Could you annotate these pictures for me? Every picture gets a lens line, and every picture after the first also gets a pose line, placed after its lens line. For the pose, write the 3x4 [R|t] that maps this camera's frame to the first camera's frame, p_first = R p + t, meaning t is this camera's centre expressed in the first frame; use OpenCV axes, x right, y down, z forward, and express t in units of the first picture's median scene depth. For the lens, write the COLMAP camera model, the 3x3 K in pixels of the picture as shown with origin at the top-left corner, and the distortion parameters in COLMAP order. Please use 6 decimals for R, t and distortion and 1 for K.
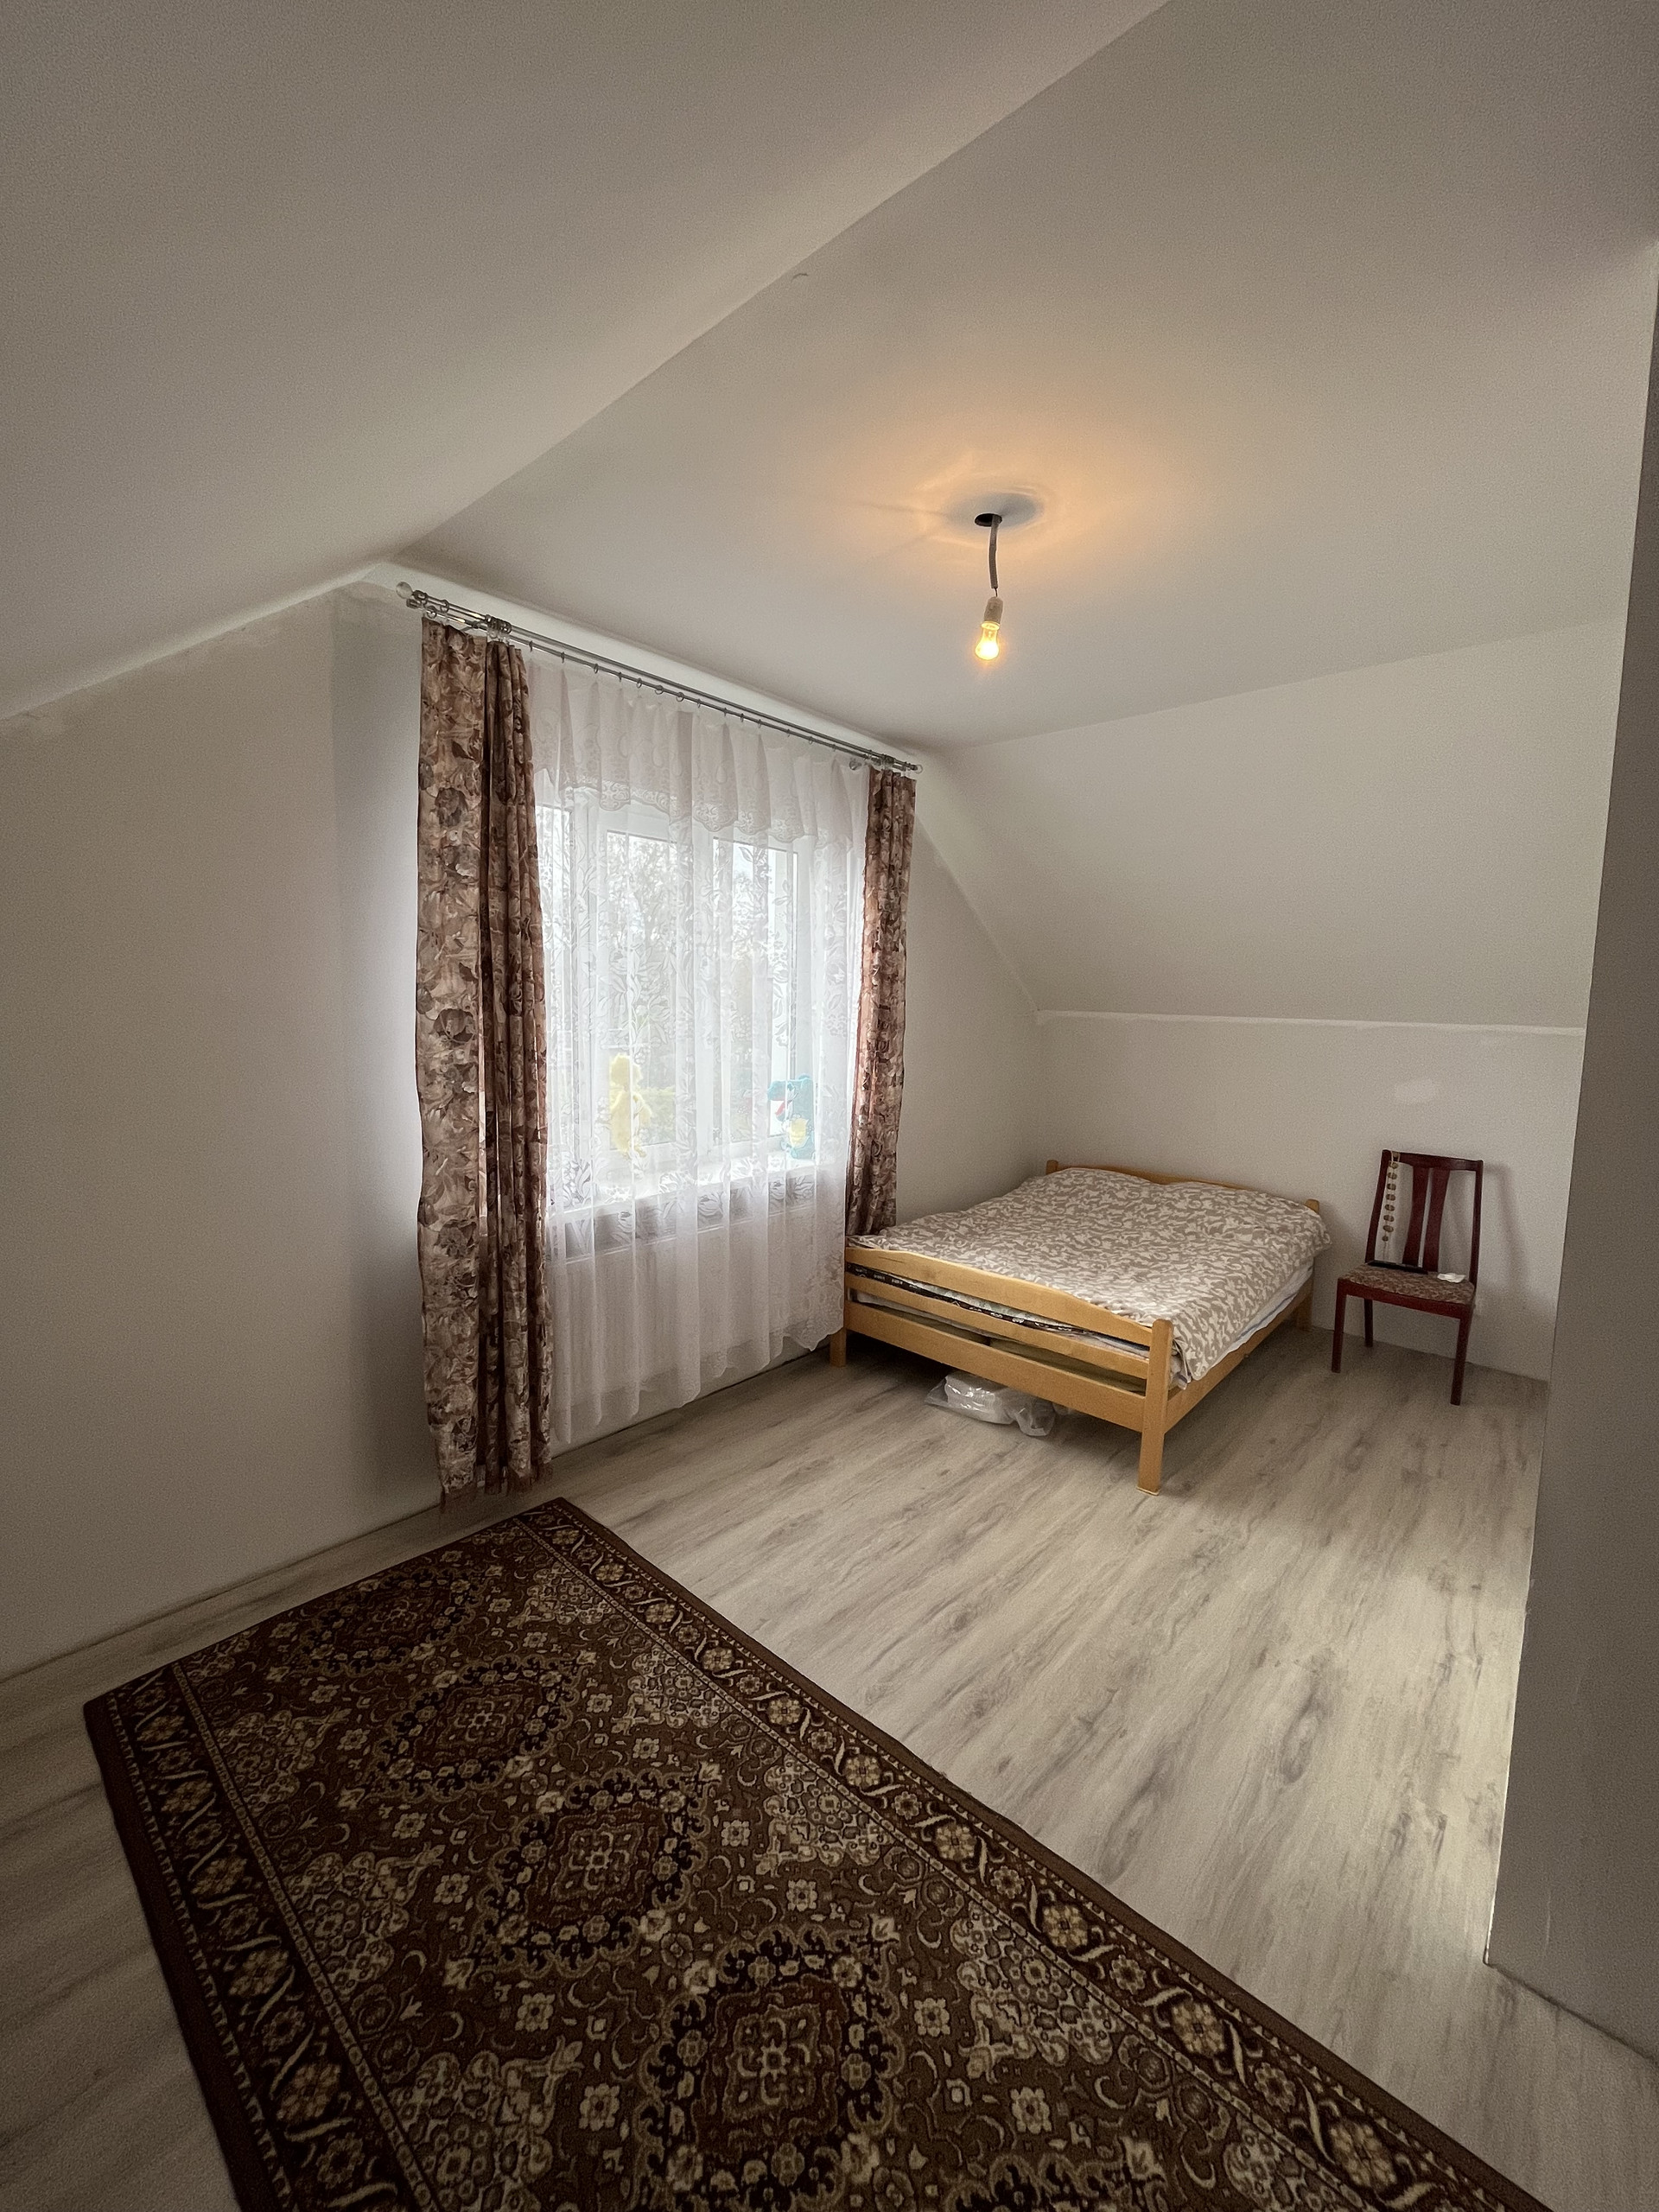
lens RADIAL K [[889.9, 0, 824.1], [0, 889.9, 1103.4], [0, 0, 1]] dist [-0.002873, -0.000488]
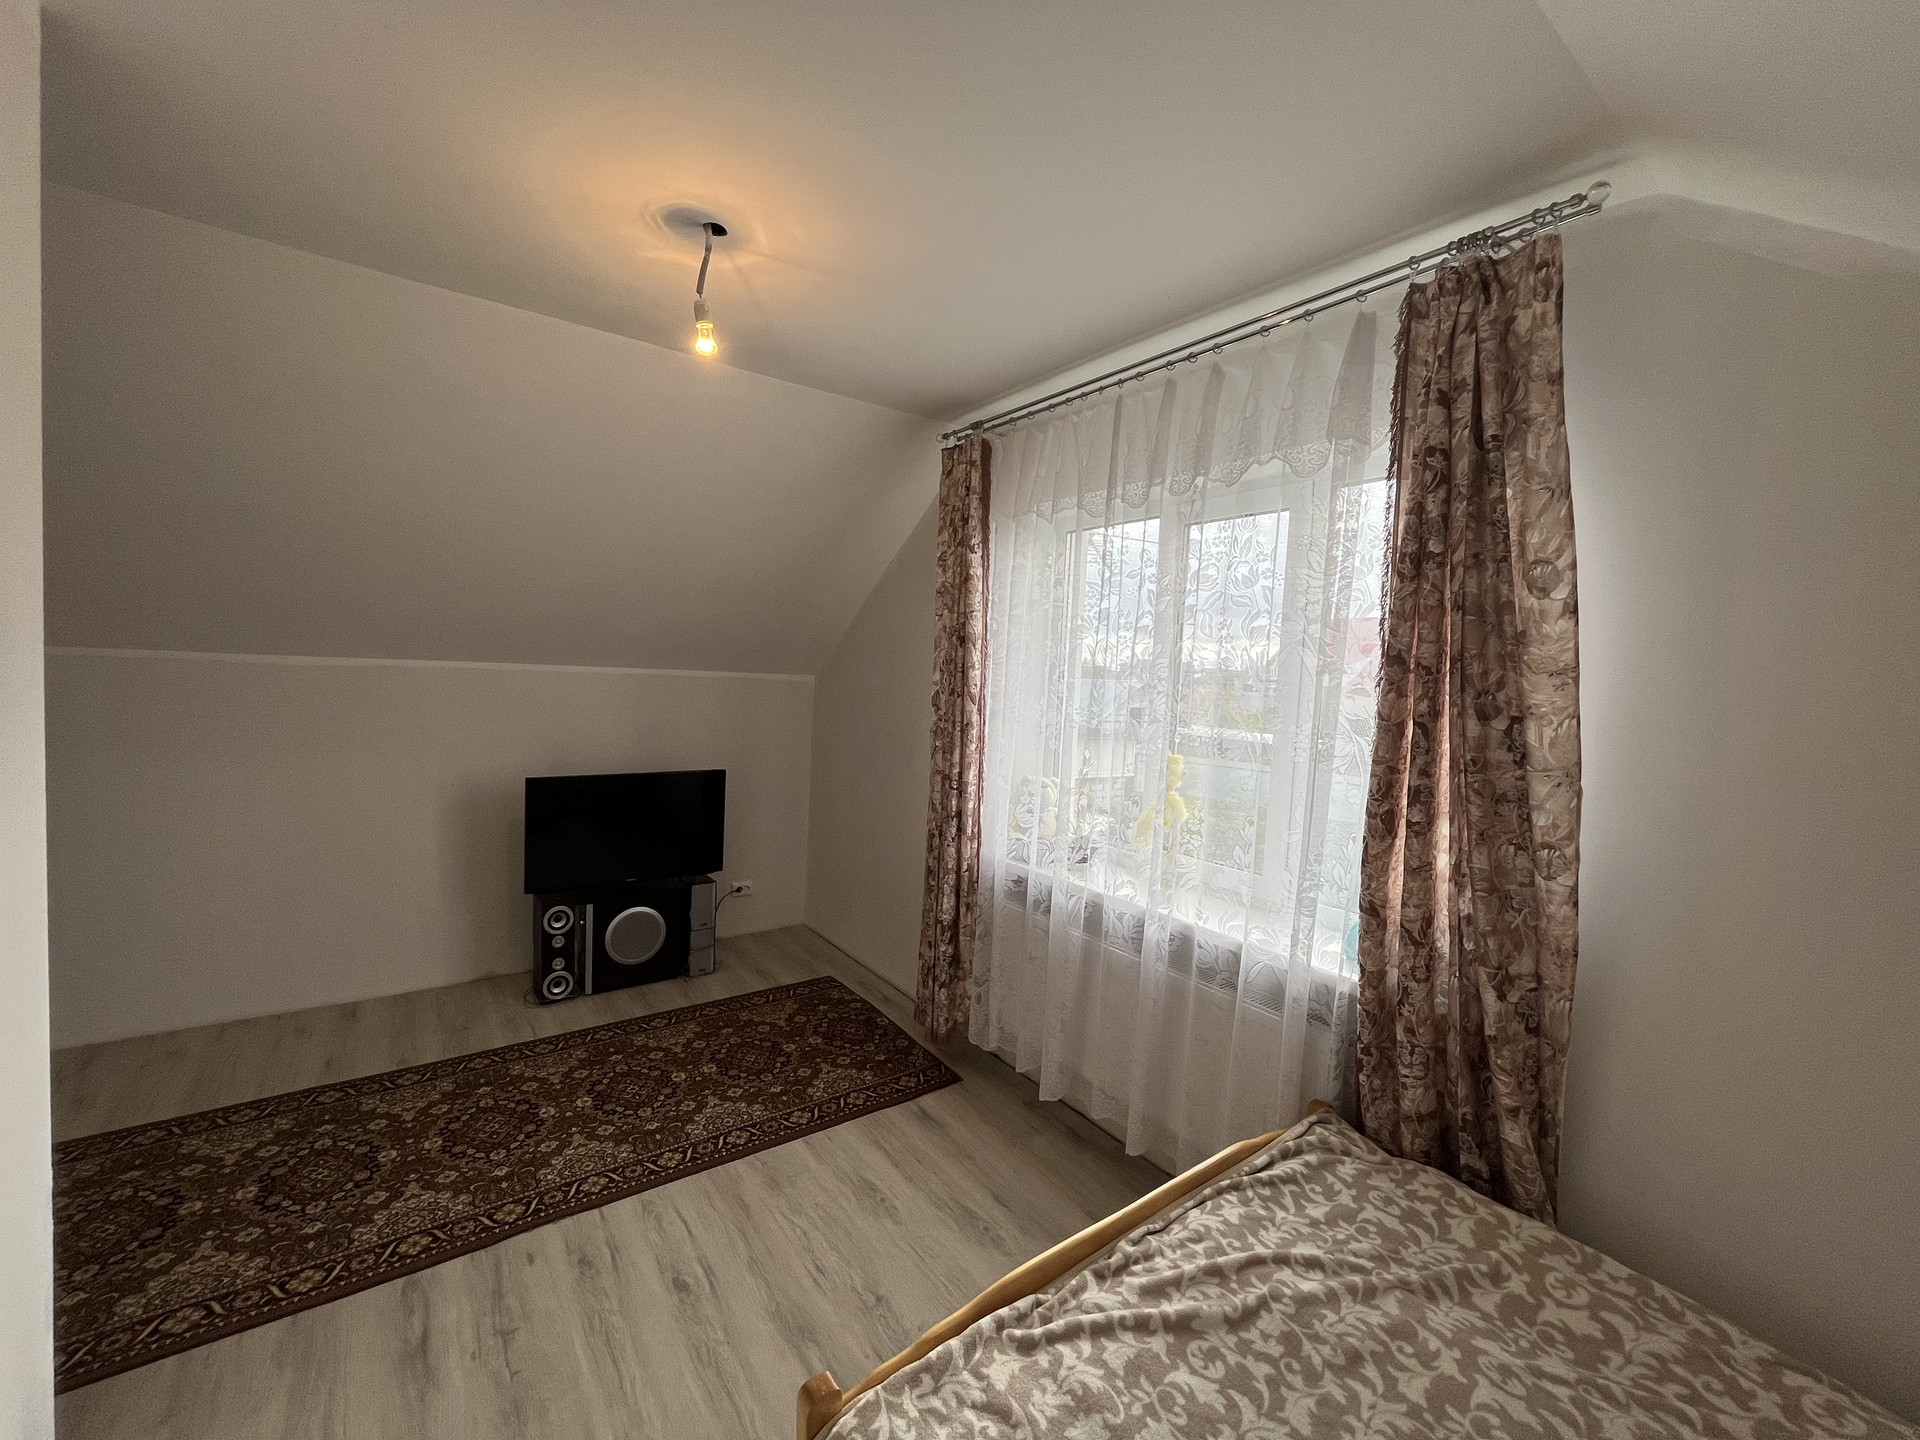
lens RADIAL K [[772.4, 0, 955.5], [0, 772.4, 722.5], [0, 0, 1]] dist [-0.002873, -0.000488]
pose [[-0.207746, 0.030681, -0.977701, 0.965178], [-0.158403, 0.985260, 0.064576, -0.157469], [0.965272, 0.168287, -0.199824, 1.429170]]
